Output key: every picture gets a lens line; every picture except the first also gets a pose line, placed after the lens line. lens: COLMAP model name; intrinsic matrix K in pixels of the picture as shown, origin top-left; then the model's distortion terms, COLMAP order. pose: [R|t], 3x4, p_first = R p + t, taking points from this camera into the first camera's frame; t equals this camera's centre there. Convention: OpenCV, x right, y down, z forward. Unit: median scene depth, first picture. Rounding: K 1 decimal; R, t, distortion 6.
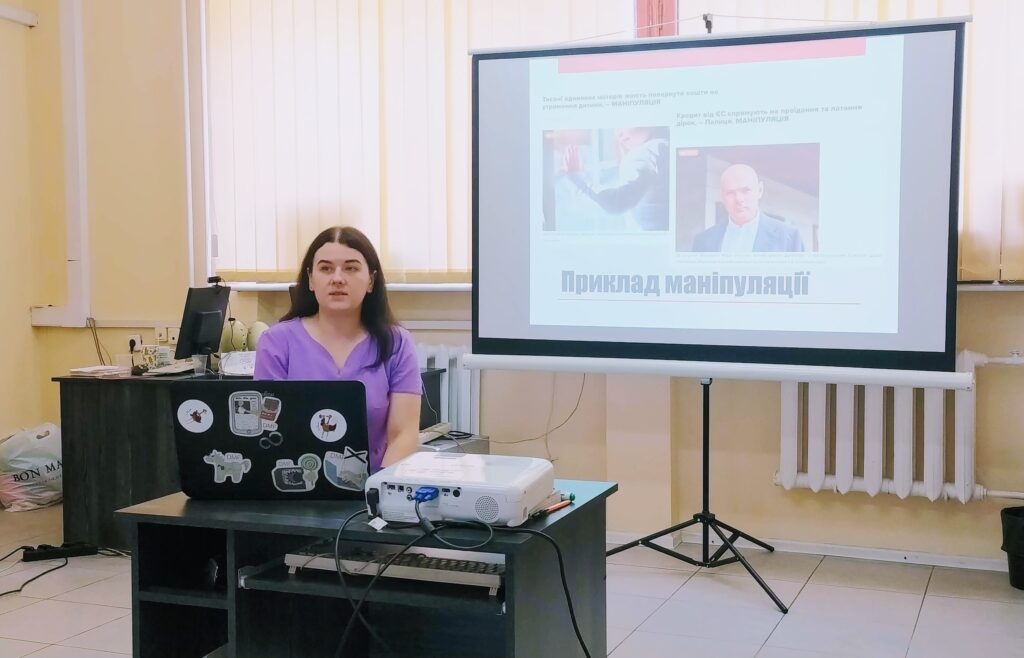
lens RADIAL K [[1316.2, 0, 480.8], [0, 1316.2, 340.3], [0, 0, 1]] dist [0.110941, 0.000000]
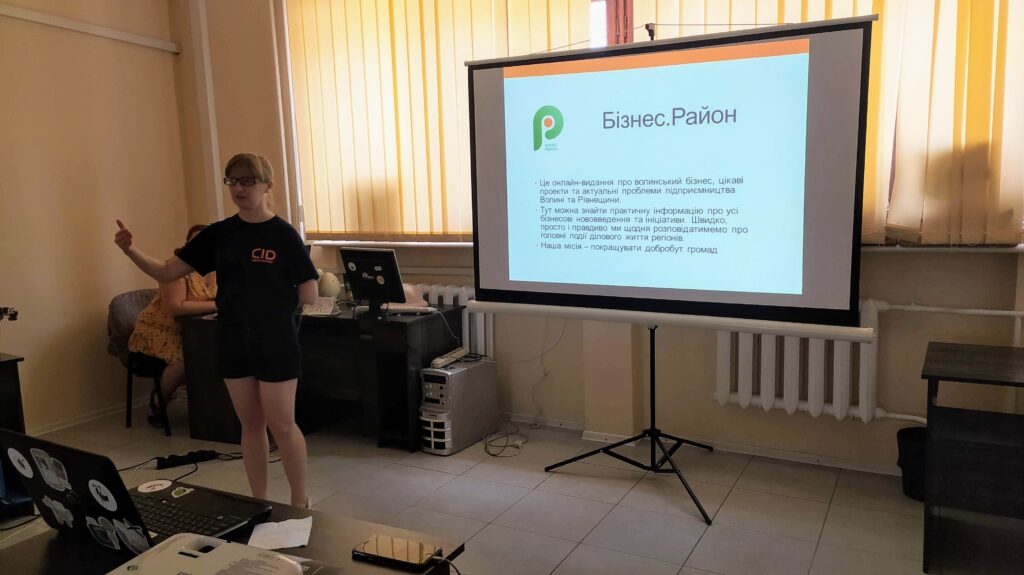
lens RADIAL K [[784.2, 0, 508.5], [0, 784.2, 296.6], [0, 0, 1]] dist [0.072348, 0.008469]
pose [[0.994897, -0.007277, -0.100635, 0.109661], [0.015238, 0.996793, 0.078562, -0.056504], [0.099740, -0.079694, 0.991817, 0.251121]]
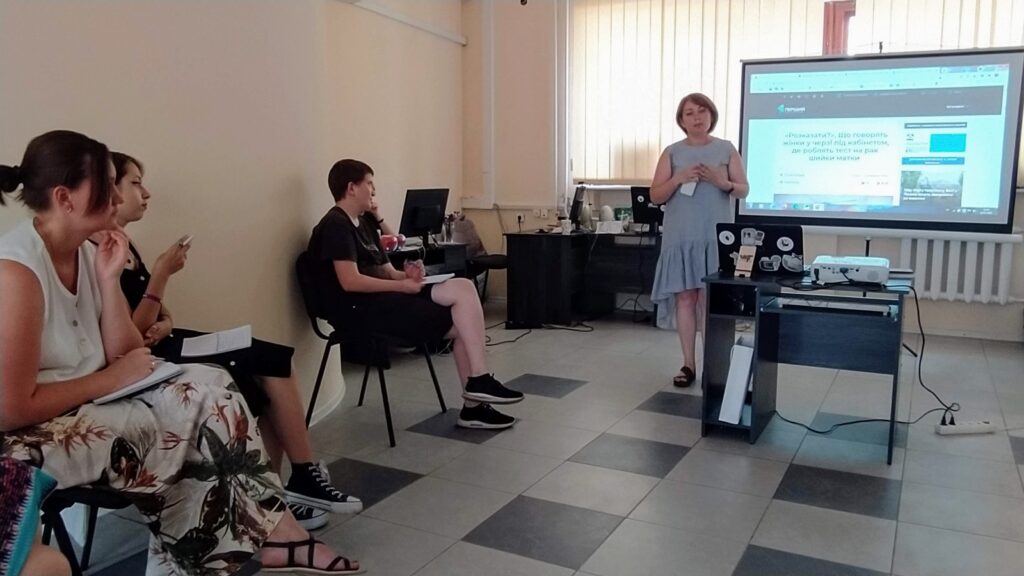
lens RADIAL K [[831.1, 0, 511.6], [0, 831.1, 292.2], [0, 0, 1]] dist [0.002999, 0.009573]
pose [[0.997900, 0.020148, -0.061554, -0.258248], [-0.015660, 0.997243, 0.072535, 0.028297], [0.062846, -0.071419, 0.995465, -0.214979]]
